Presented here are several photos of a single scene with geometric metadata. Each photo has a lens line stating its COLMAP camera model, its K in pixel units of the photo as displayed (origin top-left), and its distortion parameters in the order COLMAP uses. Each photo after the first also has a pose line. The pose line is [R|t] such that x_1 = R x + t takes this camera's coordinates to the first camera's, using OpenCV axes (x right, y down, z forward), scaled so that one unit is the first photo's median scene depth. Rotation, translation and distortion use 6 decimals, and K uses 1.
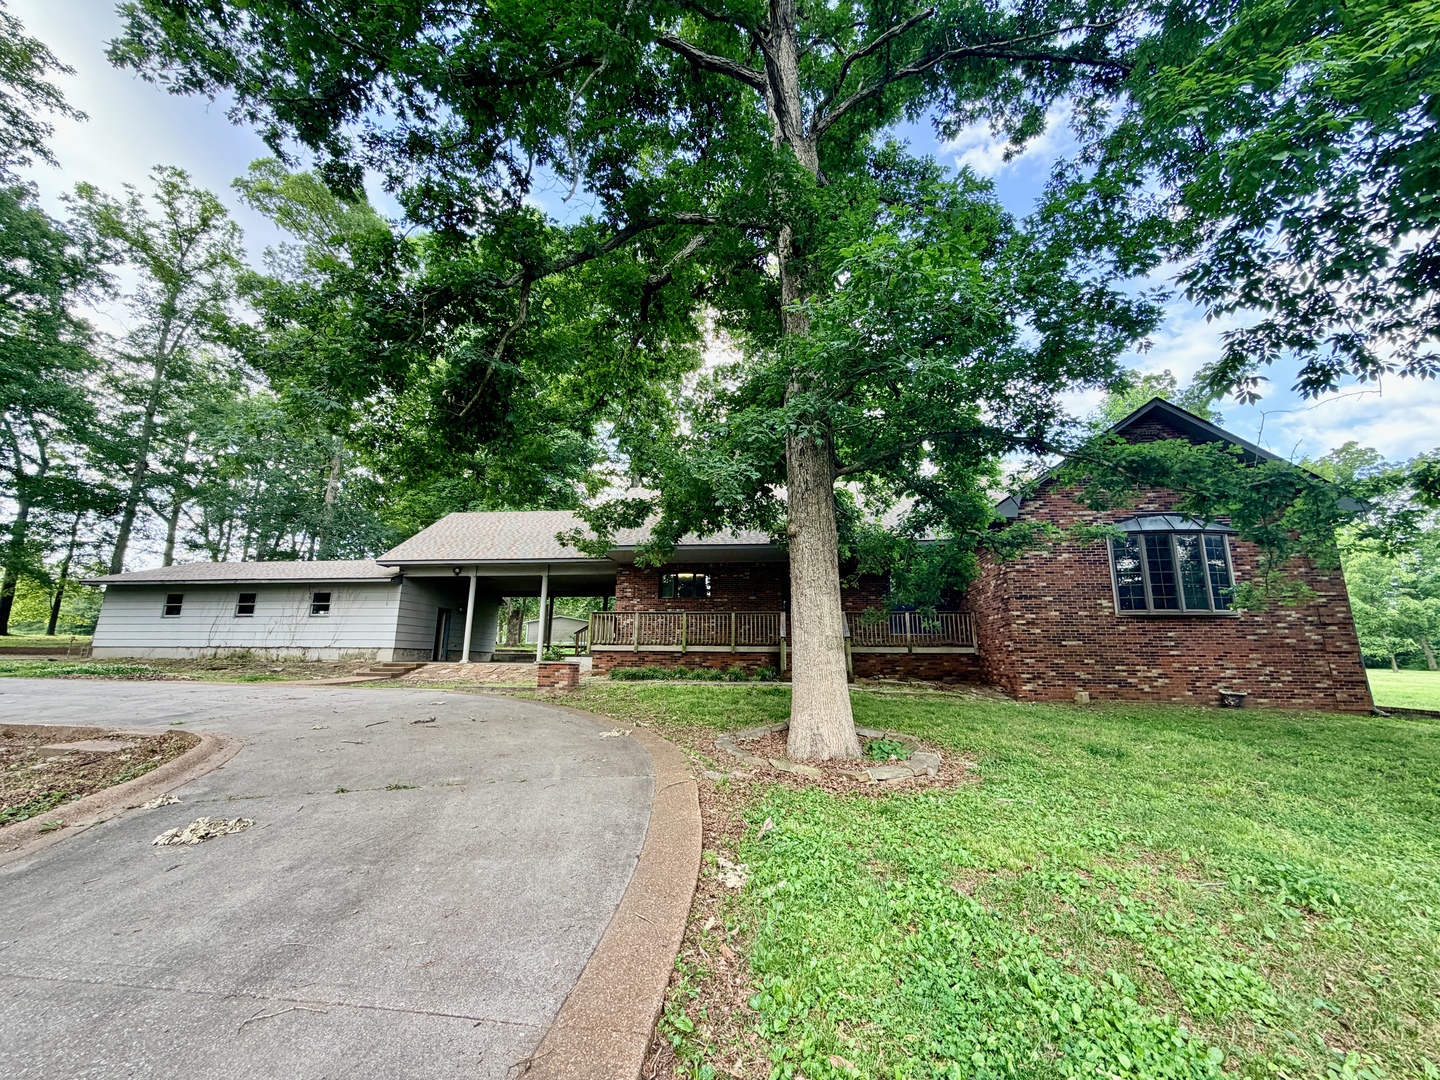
lens RADIAL K [[576.0, 0, 720.0], [0, 576.0, 540.0], [0, 0, 1]] dist [0.002170, 0.000109]
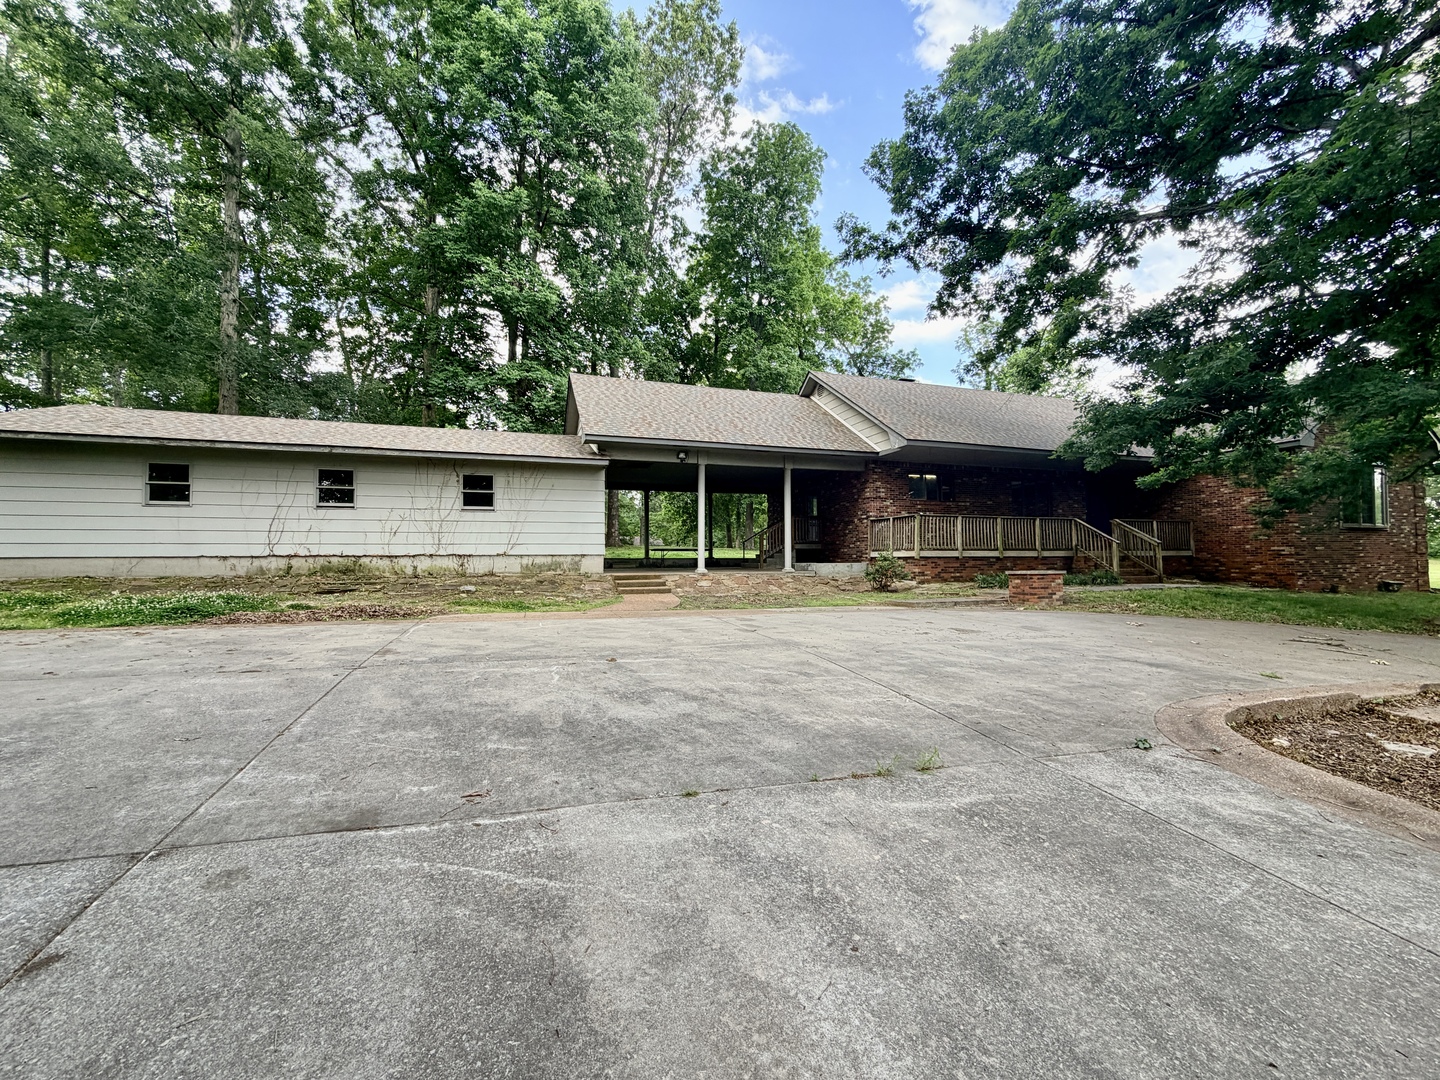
lens RADIAL K [[576.0, 0, 720.0], [0, 576.0, 540.0], [0, 0, 1]] dist [0.002170, 0.000109]
pose [[0.894984, -0.000567, 0.446098, -0.748452], [-0.080957, 0.983188, 0.163671, 0.033991], [-0.438691, -0.182598, 0.879891, 0.277287]]
